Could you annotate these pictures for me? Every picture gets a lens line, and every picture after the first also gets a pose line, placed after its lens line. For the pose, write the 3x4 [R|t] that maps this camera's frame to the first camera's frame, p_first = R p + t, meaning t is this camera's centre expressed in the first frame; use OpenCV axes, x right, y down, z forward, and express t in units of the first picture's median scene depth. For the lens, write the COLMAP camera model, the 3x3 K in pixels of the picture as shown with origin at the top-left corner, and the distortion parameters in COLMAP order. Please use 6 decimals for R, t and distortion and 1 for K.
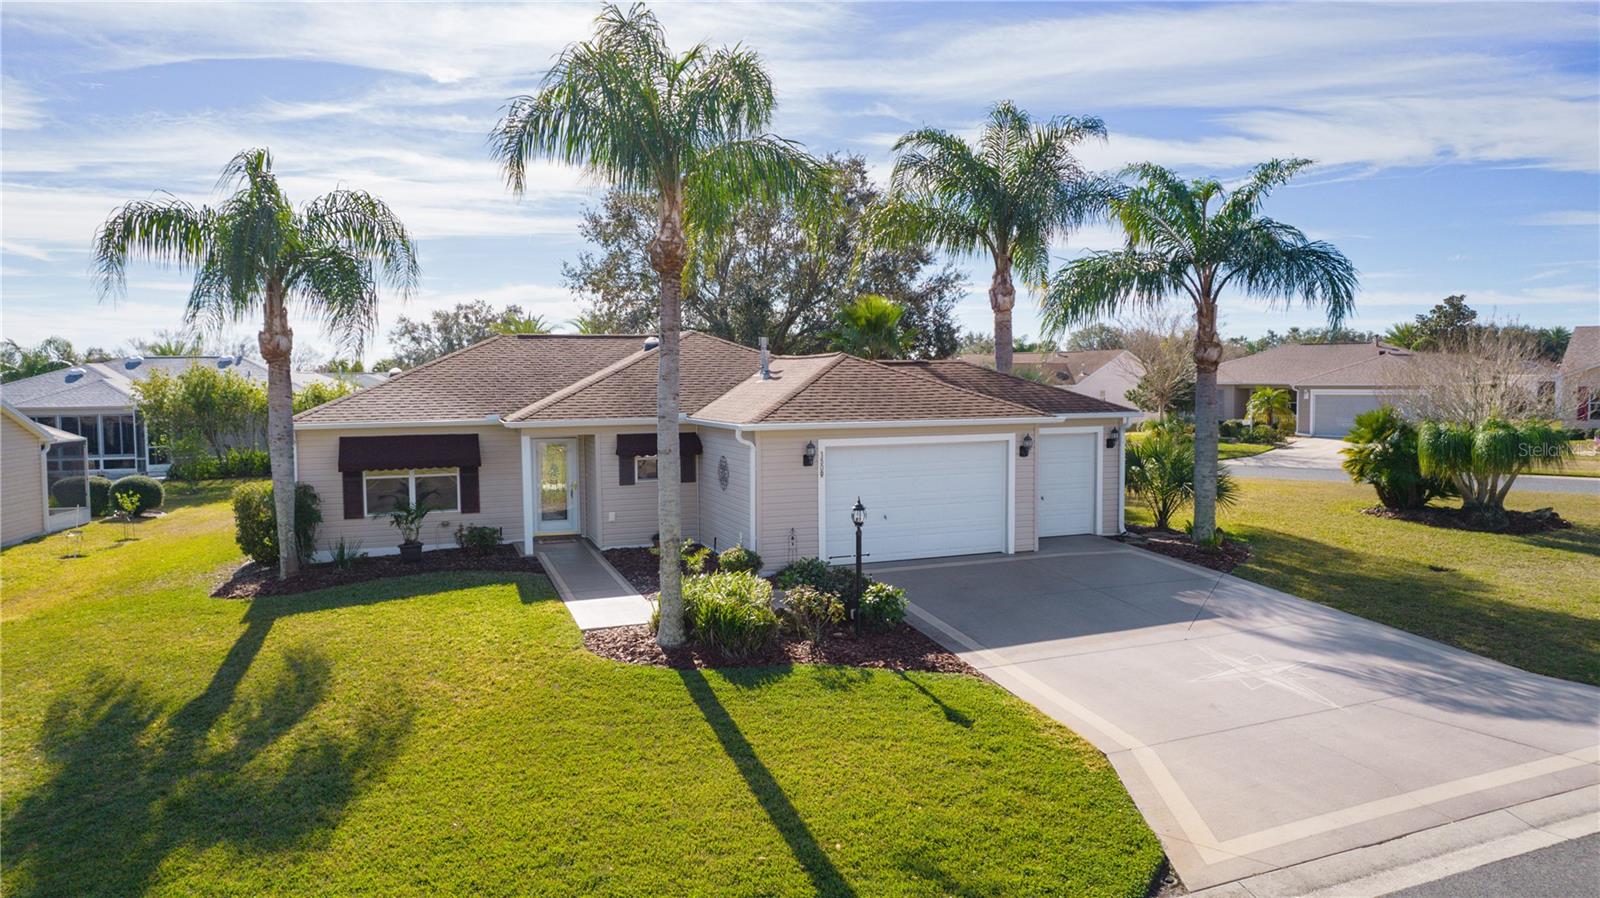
lens RADIAL K [[1032.9, 0, 799.7], [0, 1032.9, 431.3], [0, 0, 1]] dist [-0.075934, 0.064978]
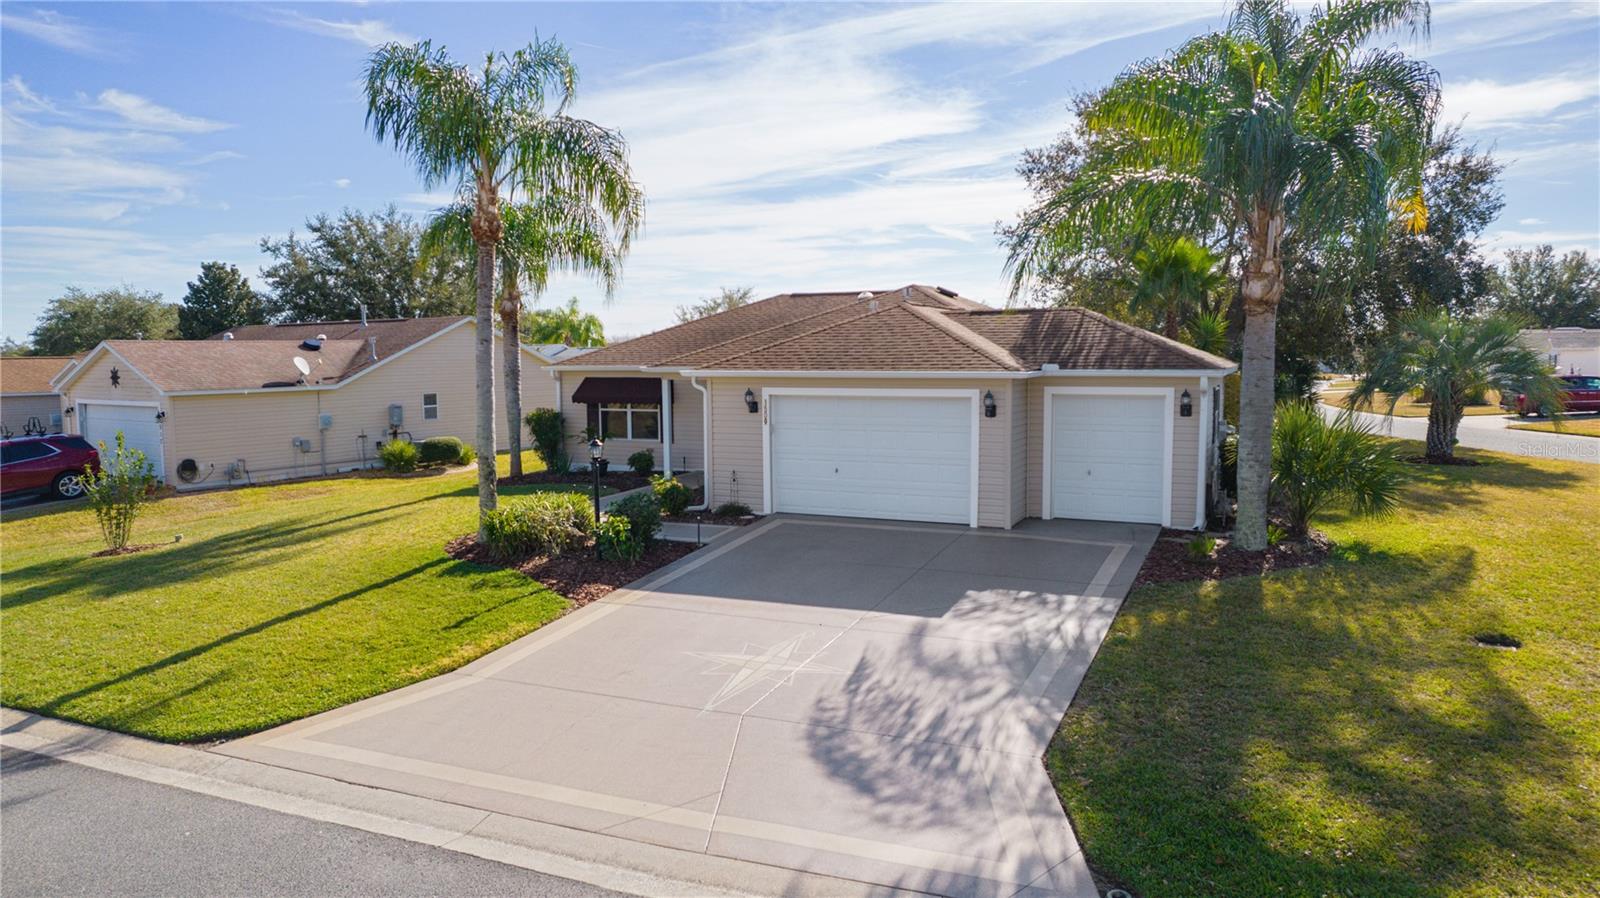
lens RADIAL K [[1032.9, 0, 799.7], [0, 1032.9, 431.3], [0, 0, 1]] dist [-0.075934, 0.064978]
pose [[0.703215, 0.060777, -0.708375, 1.011173], [-0.035072, 0.998092, 0.050818, -0.002584], [0.710111, -0.010891, 0.704005, 0.395690]]
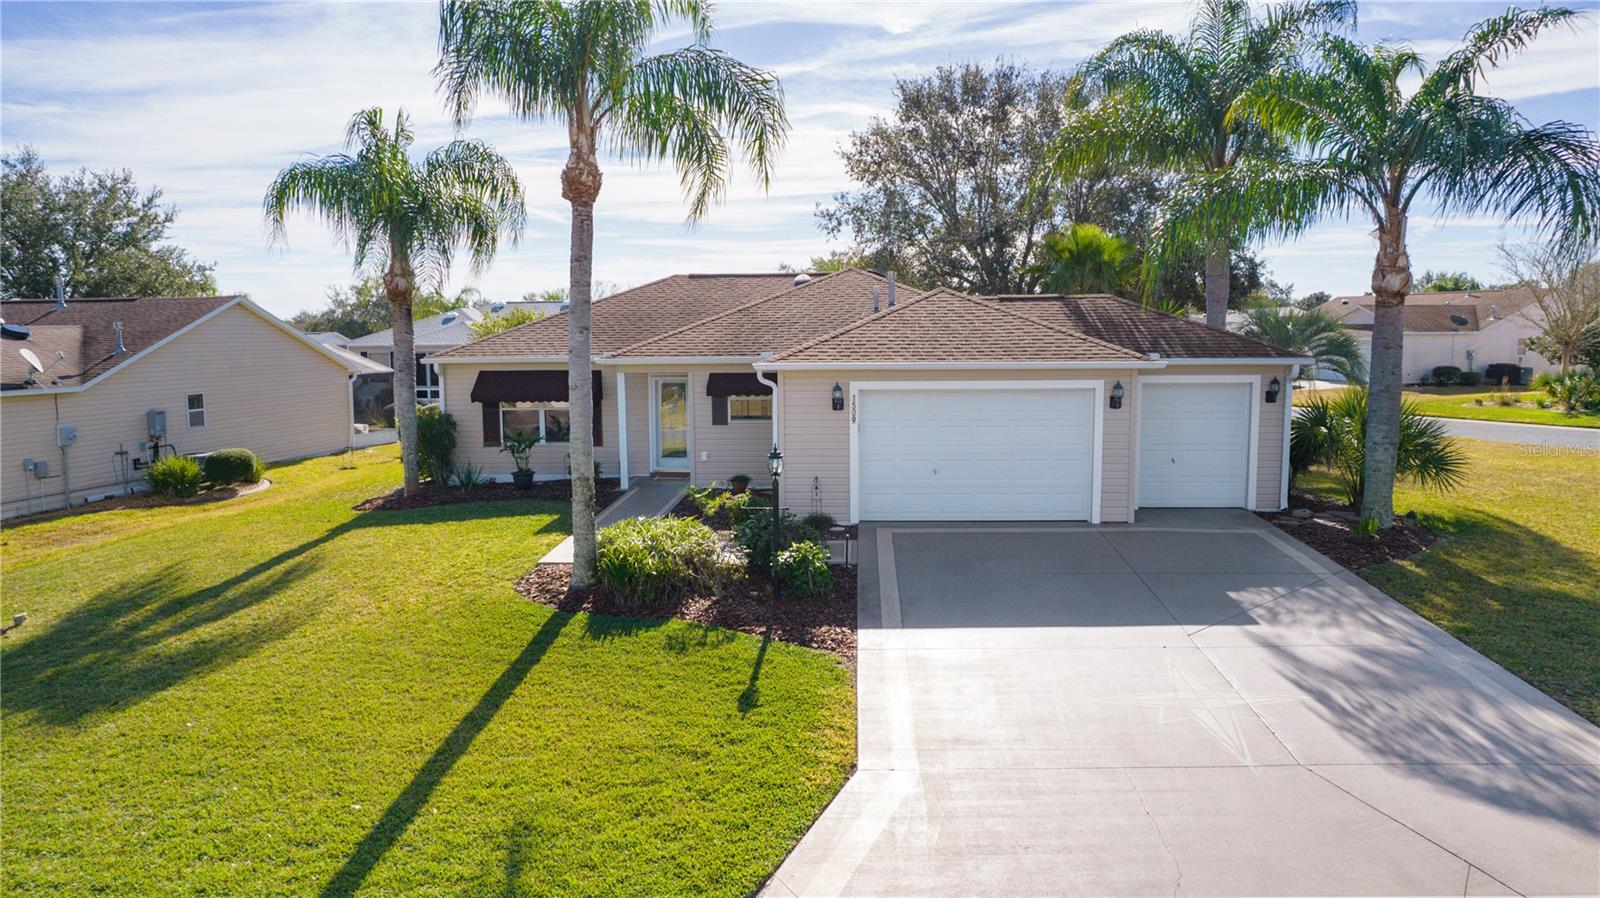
lens RADIAL K [[1038.2, 0, 808.0], [0, 1038.2, 429.7], [0, 0, 1]] dist [-0.047526, 0.002872]
pose [[0.917585, 0.040551, -0.395466, 0.453205], [-0.020870, 0.998326, 0.053944, 0.002218], [0.396991, -0.041245, 0.916895, 0.190830]]
